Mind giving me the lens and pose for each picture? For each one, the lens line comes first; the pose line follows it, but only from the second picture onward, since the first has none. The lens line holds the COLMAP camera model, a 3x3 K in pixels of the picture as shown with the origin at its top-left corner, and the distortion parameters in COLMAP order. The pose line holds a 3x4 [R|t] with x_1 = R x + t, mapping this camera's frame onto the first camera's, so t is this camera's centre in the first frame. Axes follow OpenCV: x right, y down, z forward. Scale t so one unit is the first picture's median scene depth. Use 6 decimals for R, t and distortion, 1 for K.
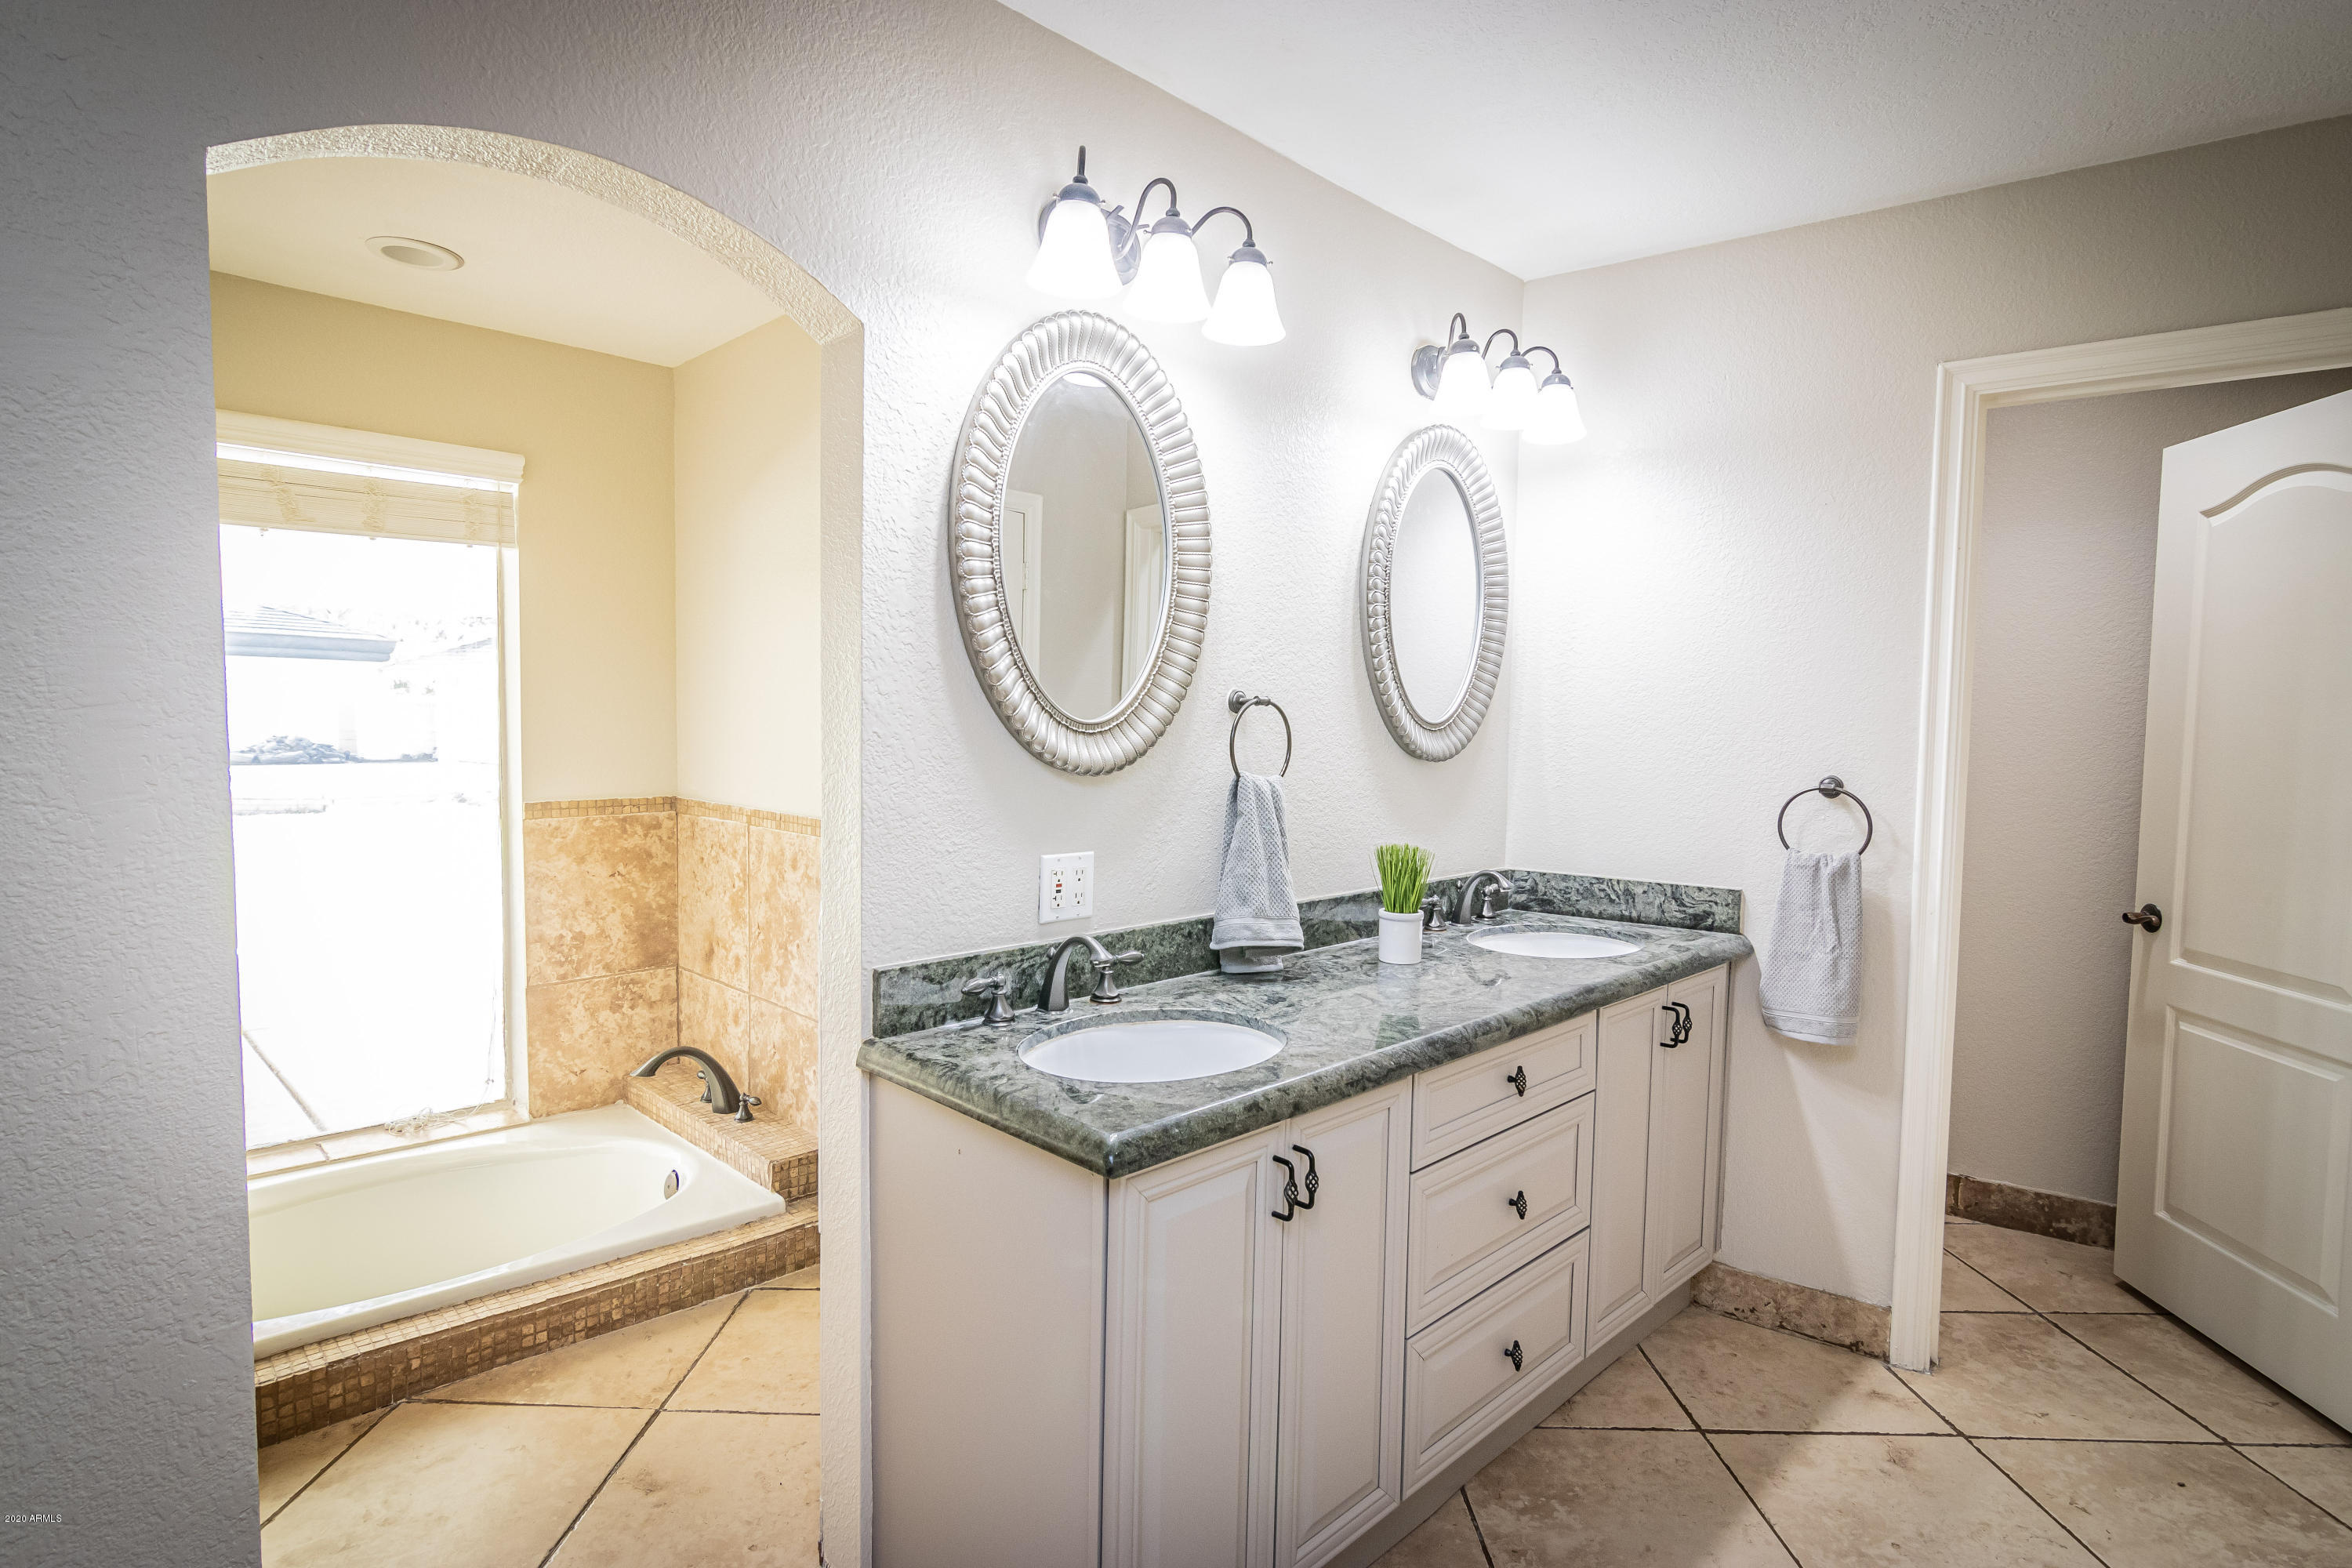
lens RADIAL K [[1189.8, 0, 1172.0], [0, 1189.8, 788.8], [0, 0, 1]] dist [-0.002850, 0.001271]
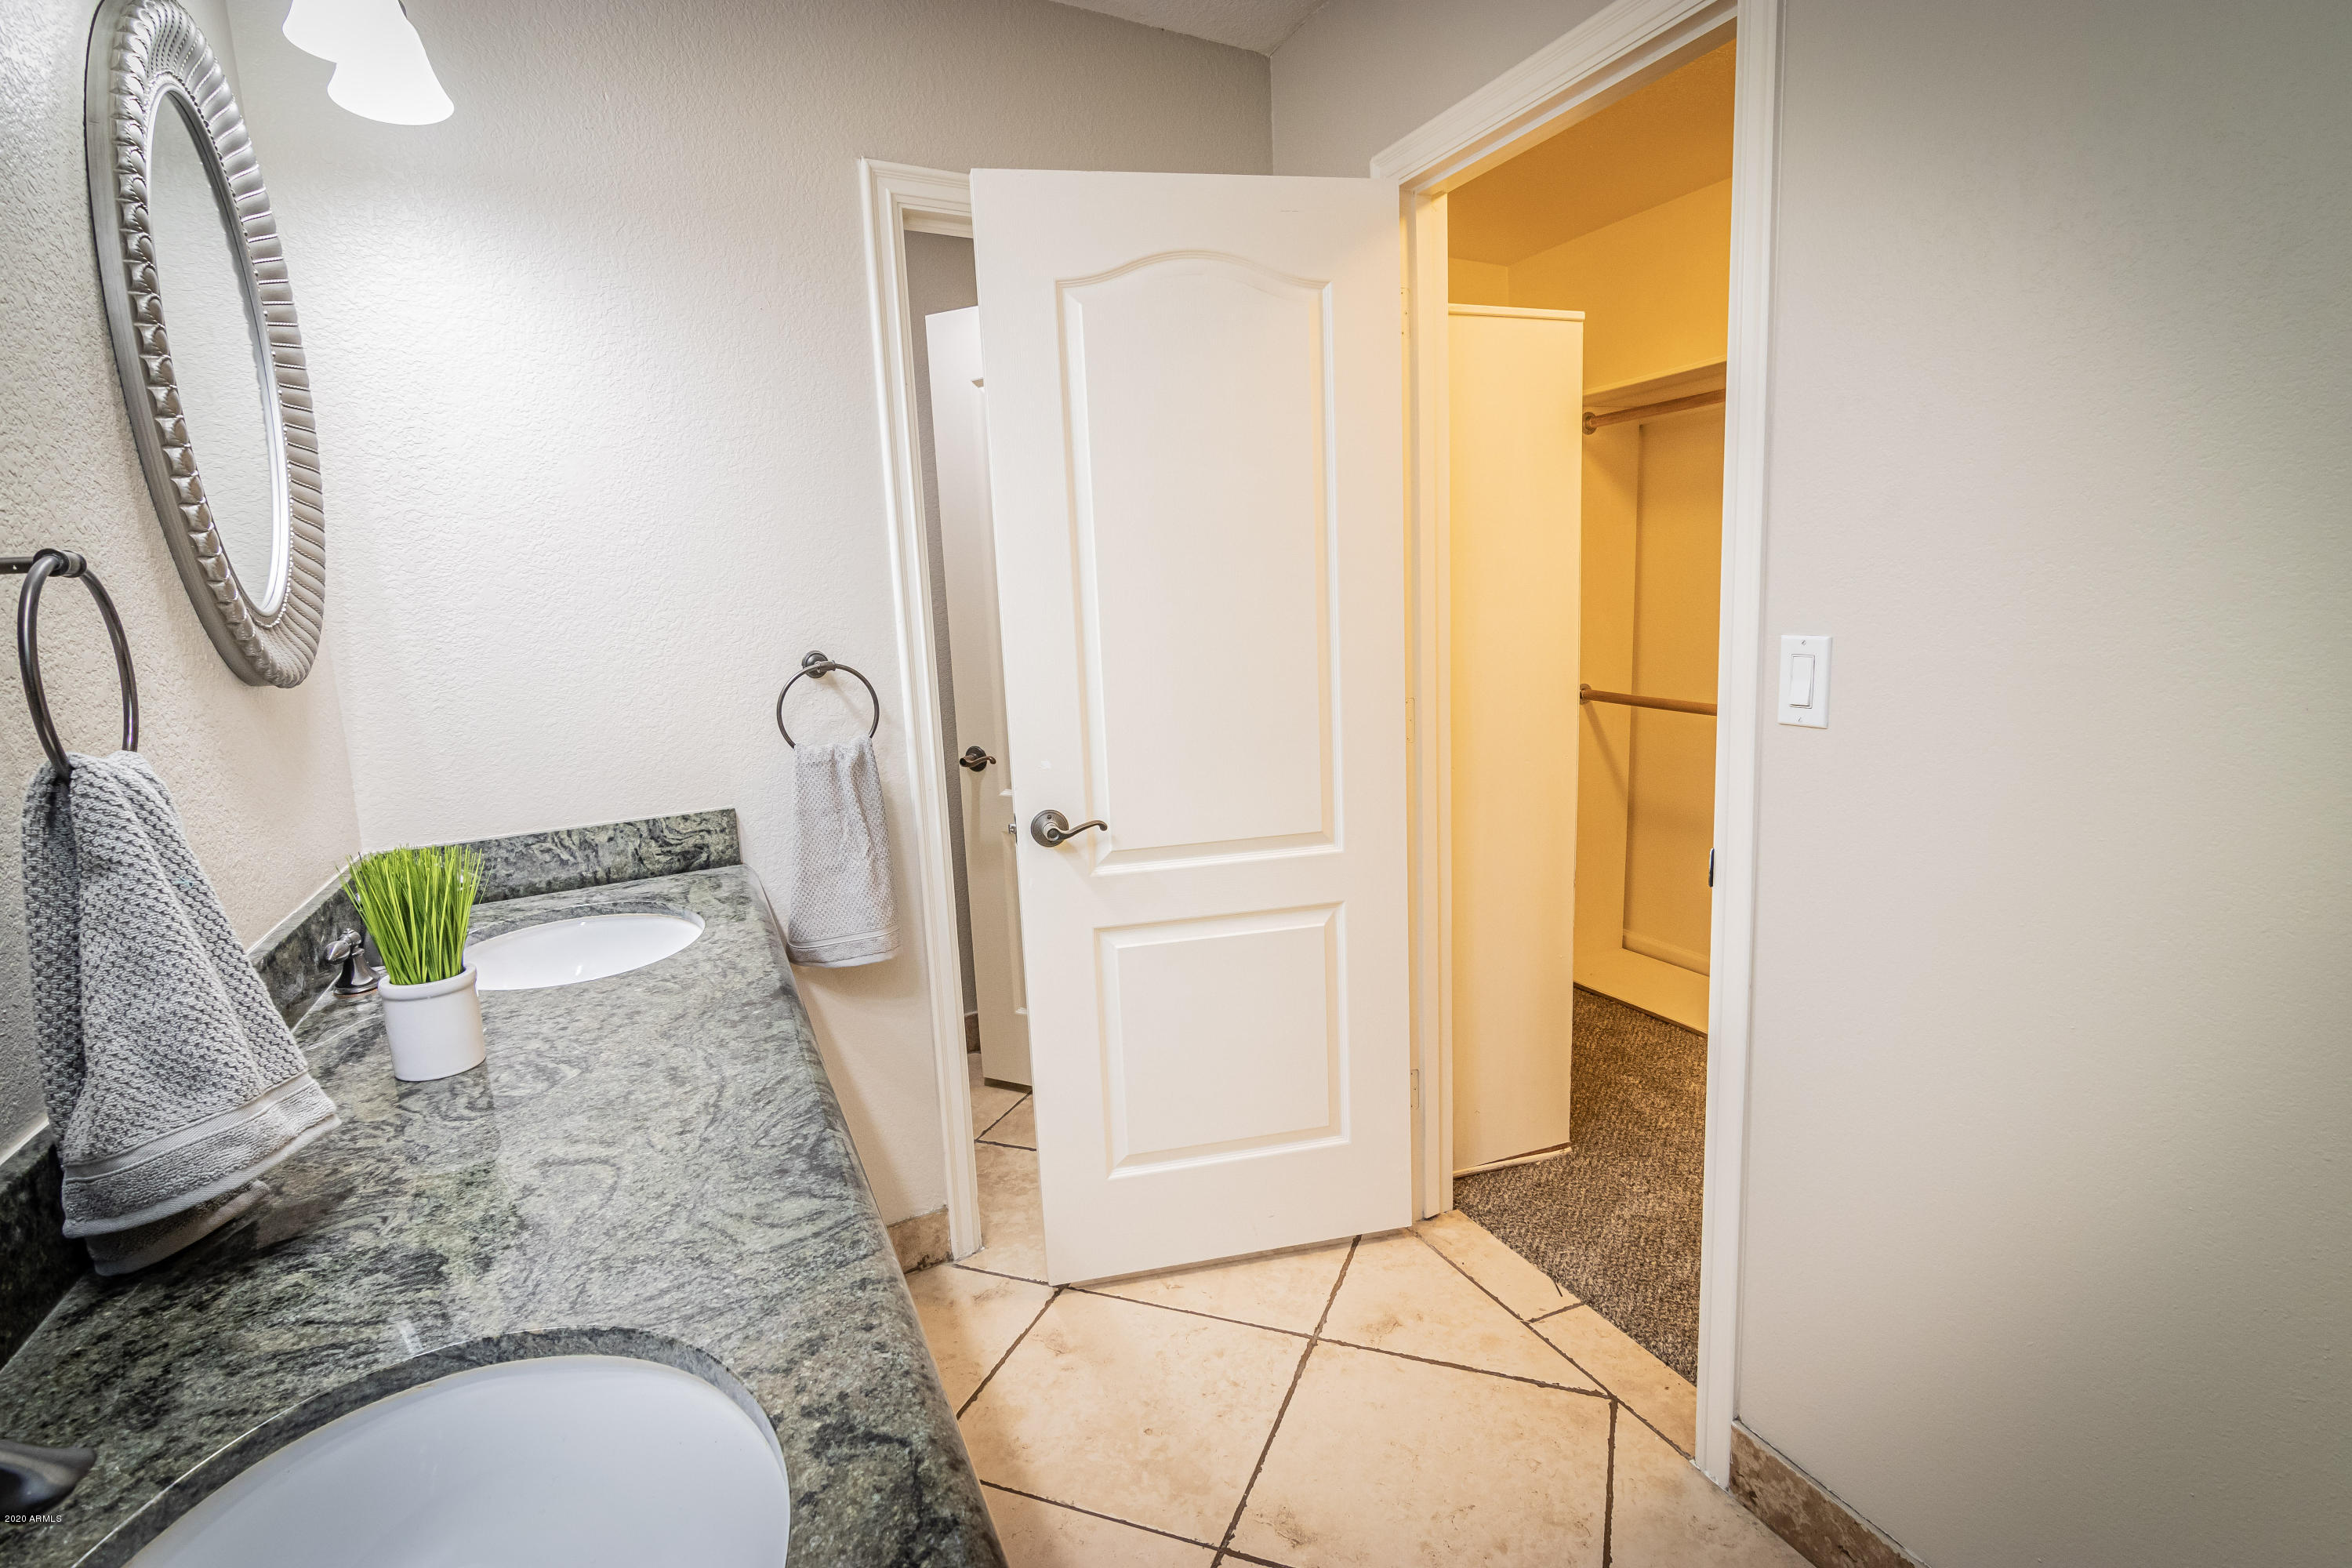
lens RADIAL K [[1189.8, 0, 1172.0], [0, 1189.8, 788.8], [0, 0, 1]] dist [-0.002850, 0.001271]
pose [[0.369505, -0.185594, 0.910506, -0.130285], [0.101536, 0.982048, 0.158971, -0.023228], [-0.923665, 0.033708, 0.381716, 0.457279]]
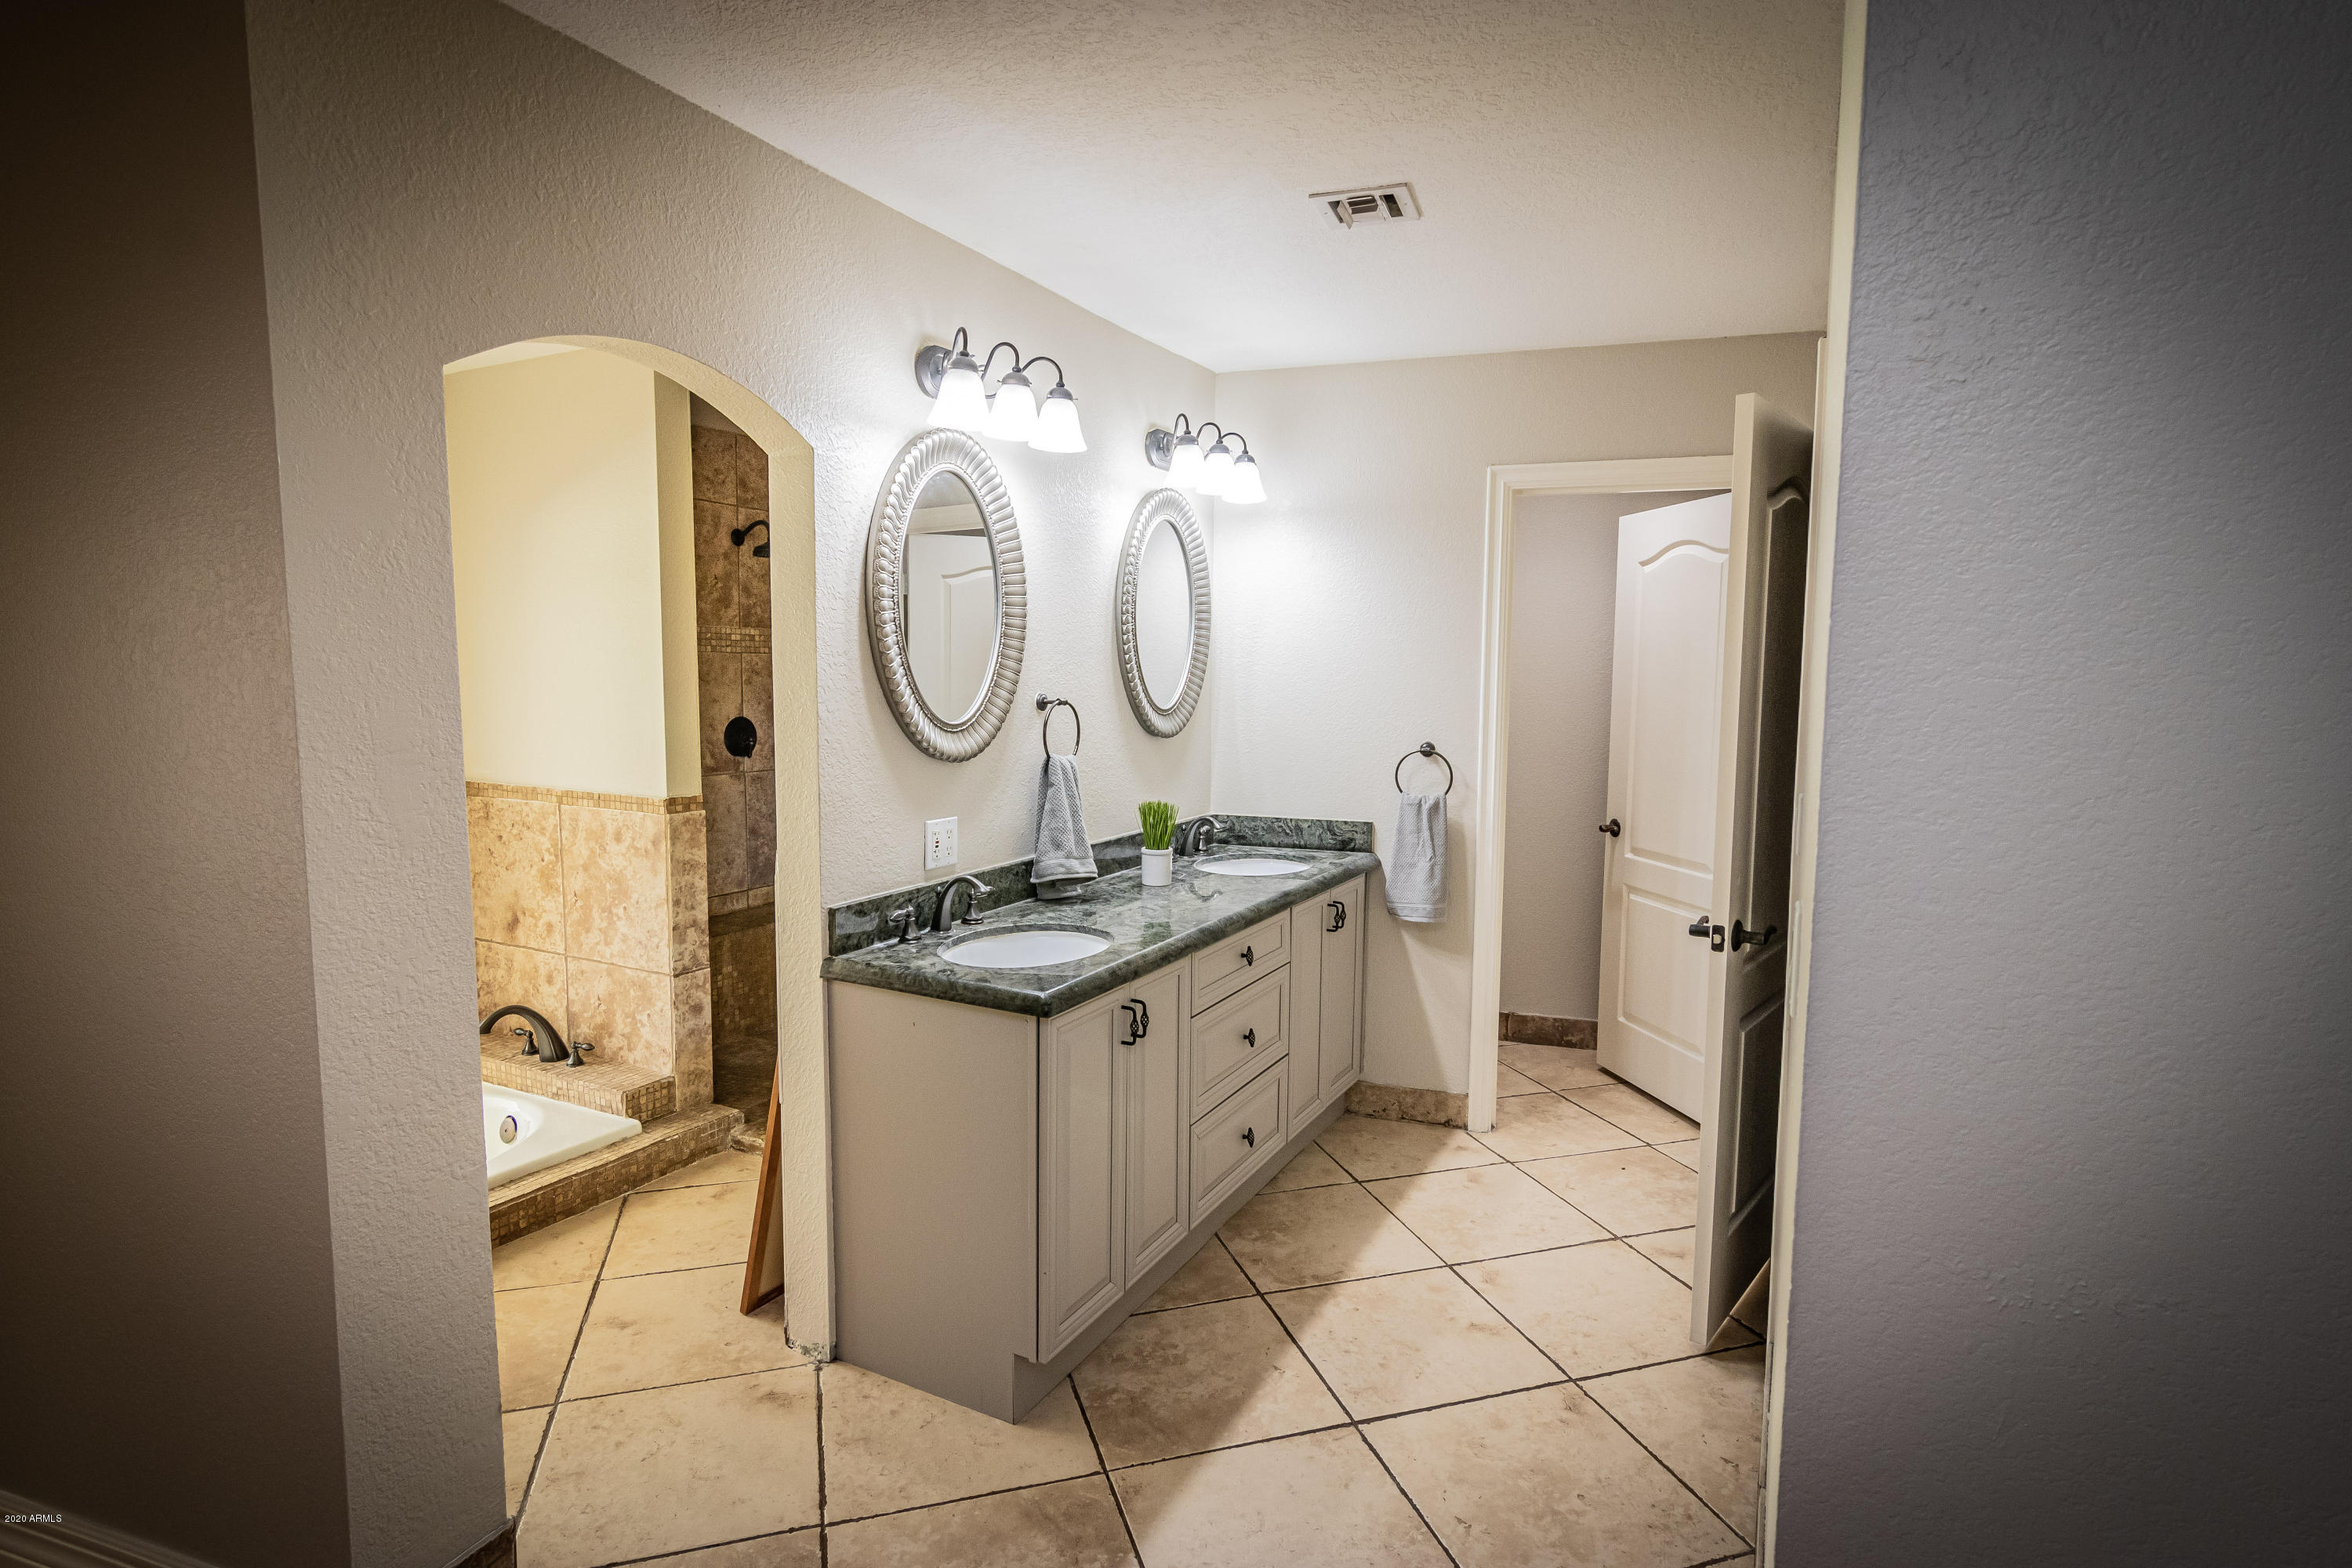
lens RADIAL K [[1209.4, 0, 1176.0], [0, 1209.4, 784.0], [0, 0, 1]] dist [-0.001912, -0.000799]
pose [[0.951395, -0.036465, 0.305806, -0.200604], [0.023900, 0.998713, 0.044732, -0.033197], [-0.307043, -0.035249, 0.951042, -0.328618]]
